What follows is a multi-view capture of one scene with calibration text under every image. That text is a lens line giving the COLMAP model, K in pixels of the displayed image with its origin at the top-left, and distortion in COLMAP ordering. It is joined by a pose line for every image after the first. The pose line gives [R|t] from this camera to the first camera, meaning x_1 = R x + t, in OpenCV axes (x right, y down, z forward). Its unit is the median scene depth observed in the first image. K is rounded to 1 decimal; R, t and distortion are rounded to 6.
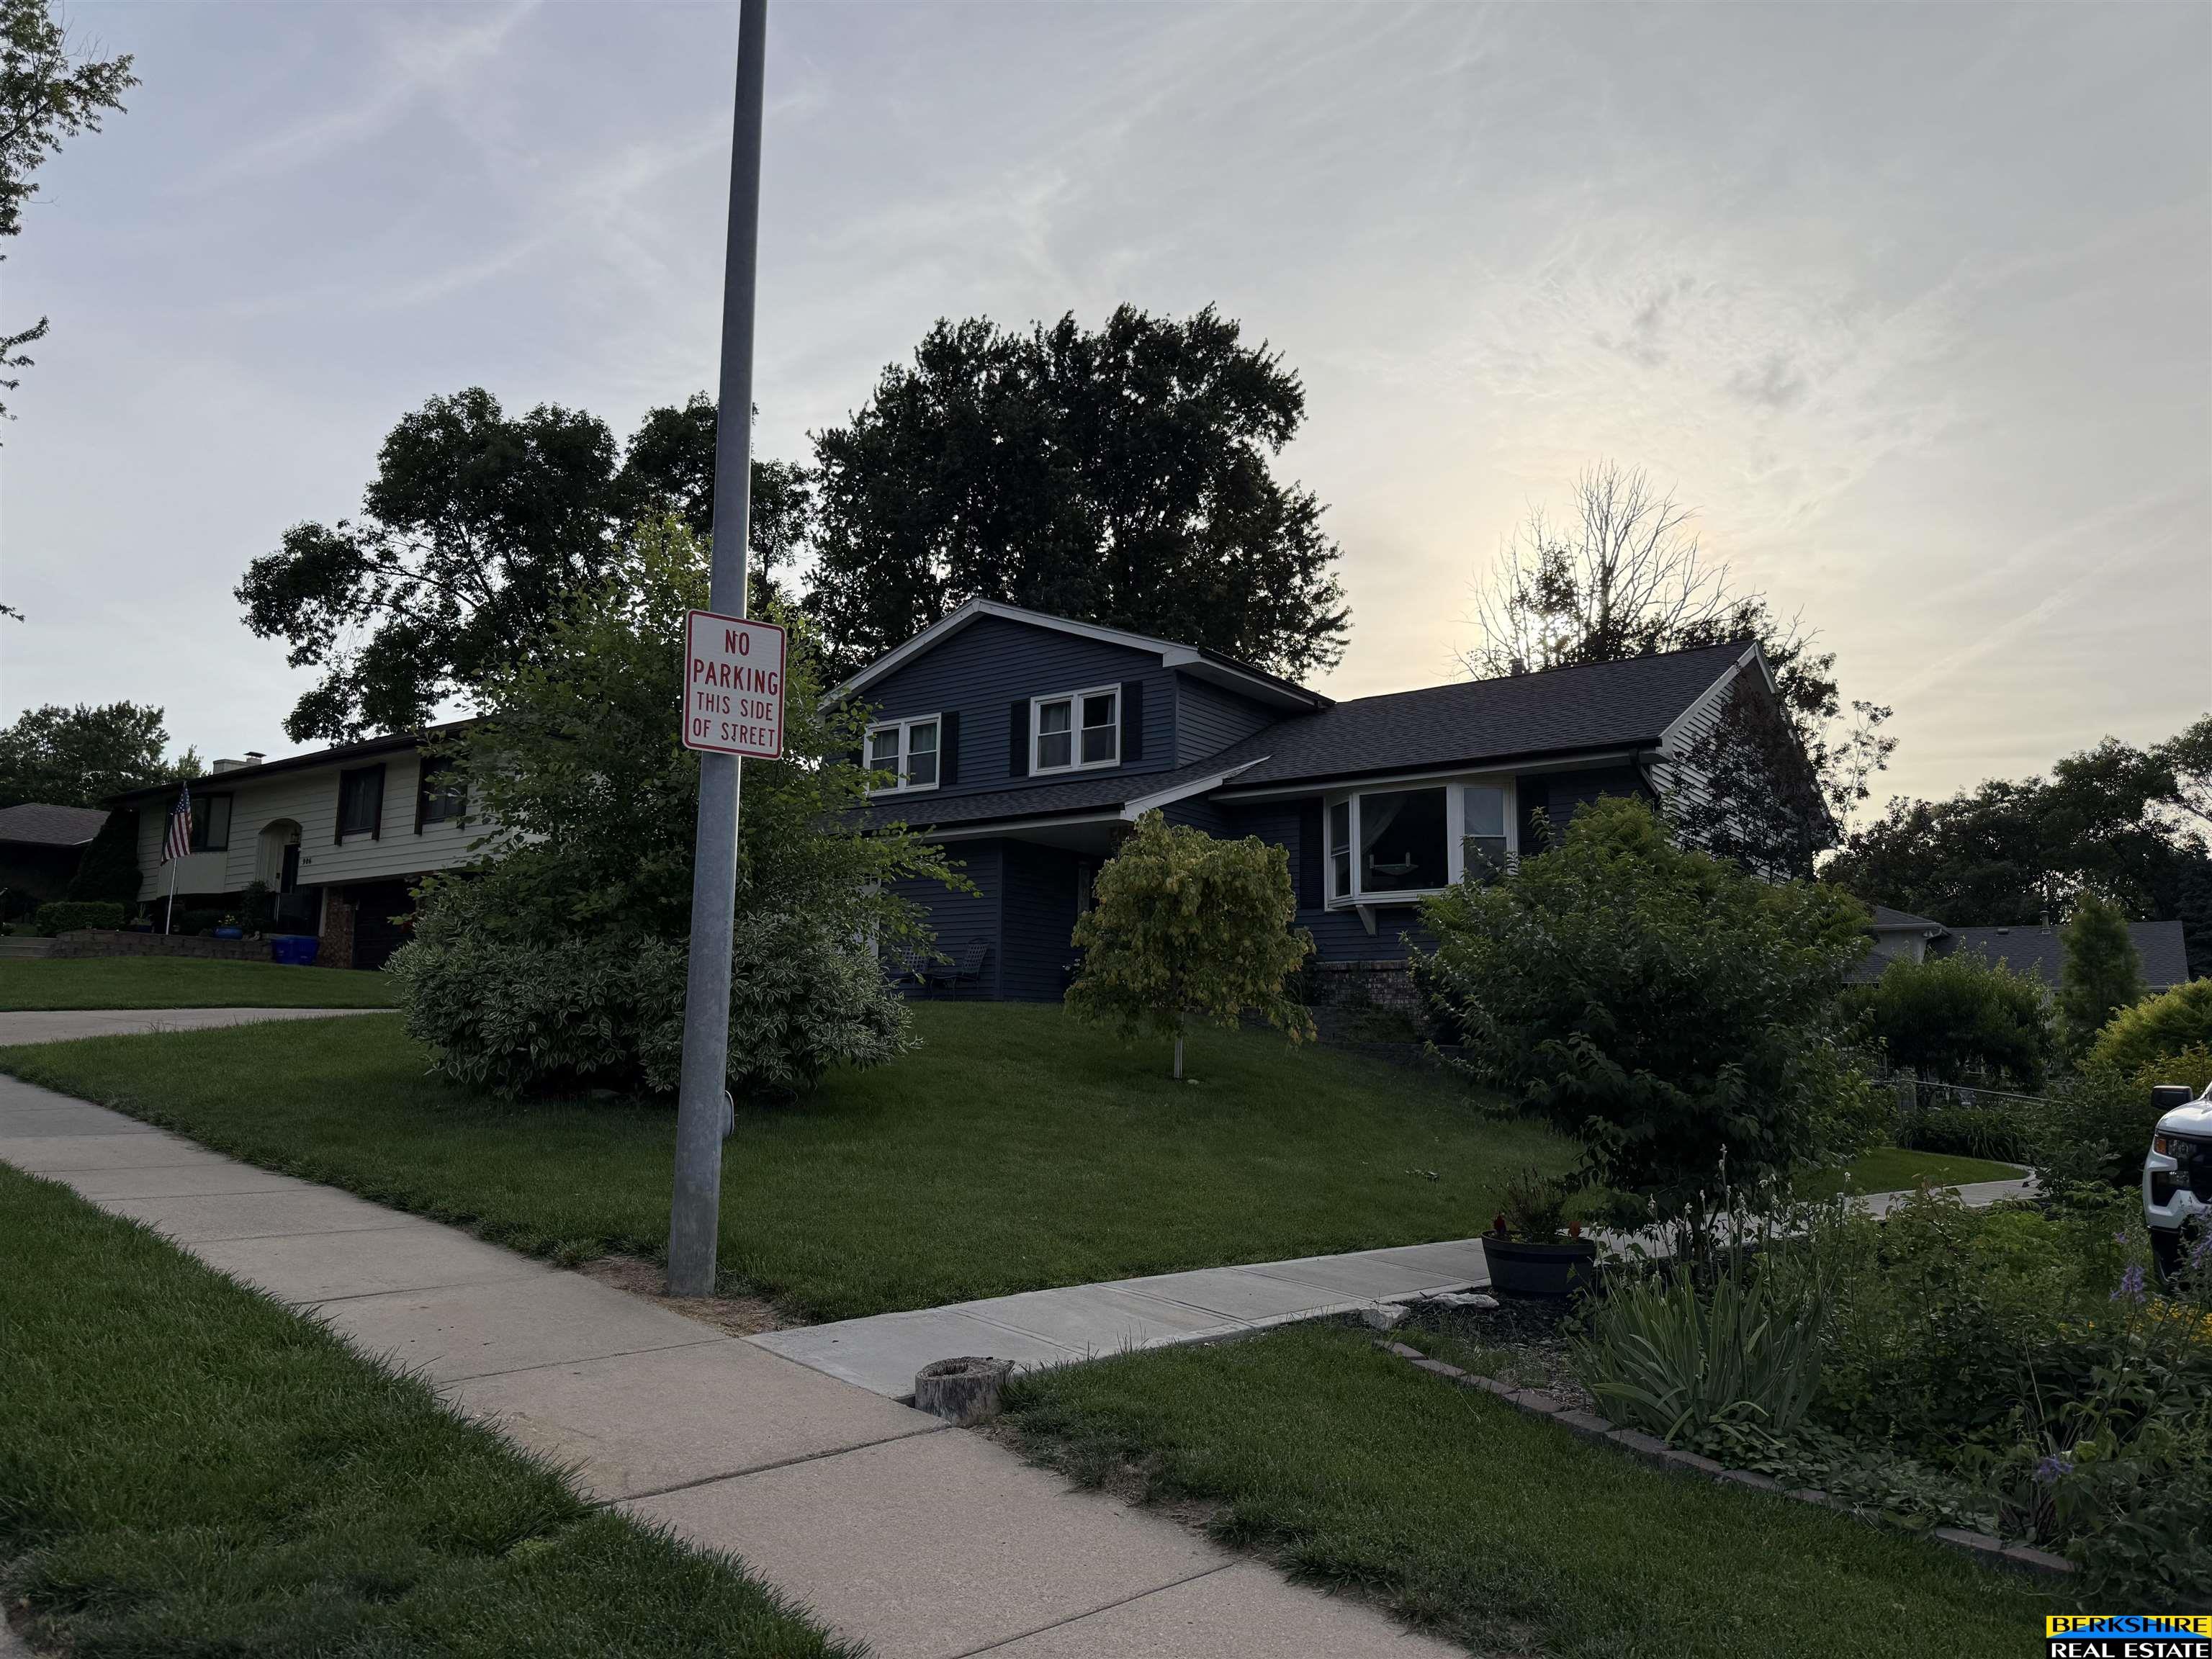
lens RADIAL K [[1531.7, 0, 1106.0], [0, 1531.7, 829.5], [0, 0, 1]] dist [0.111954, -0.063104]
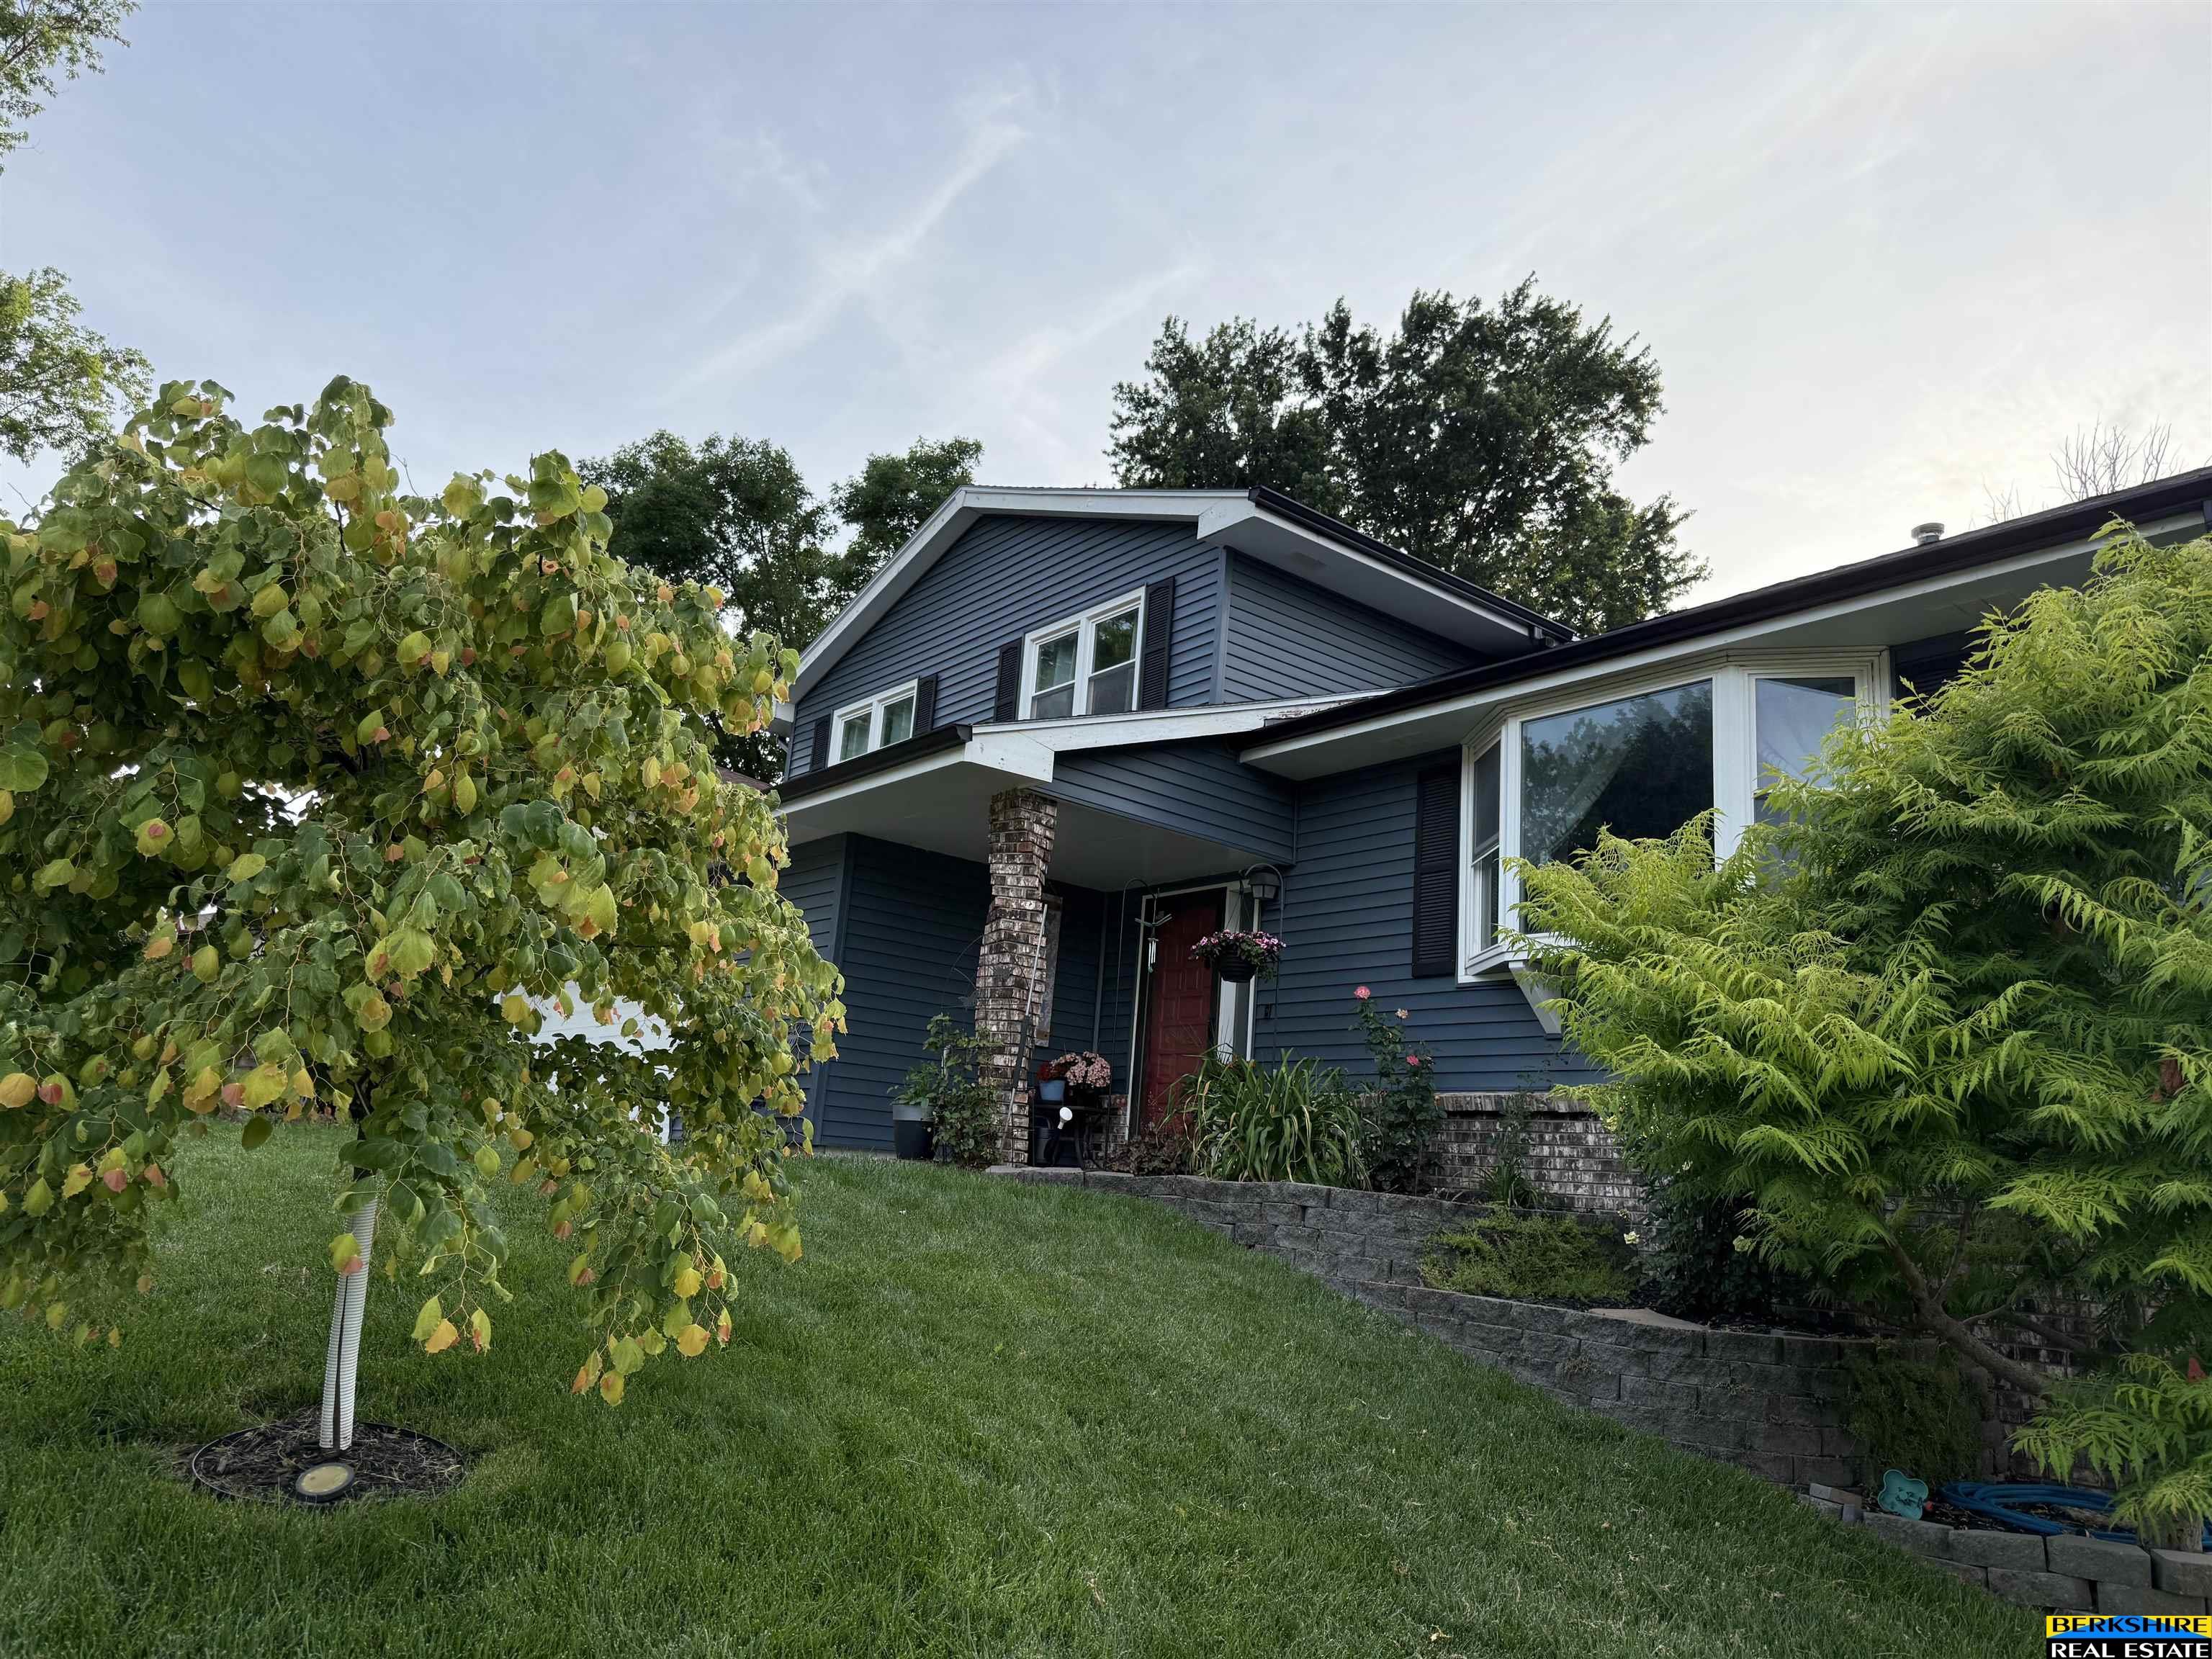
lens RADIAL K [[1531.7, 0, 1106.0], [0, 1531.7, 829.5], [0, 0, 1]] dist [0.111954, -0.063104]
pose [[0.966282, -0.005101, -0.257436, 0.109309], [-0.018898, 0.995703, -0.090660, 0.035209], [0.256792, 0.092468, 0.962033, 0.354902]]
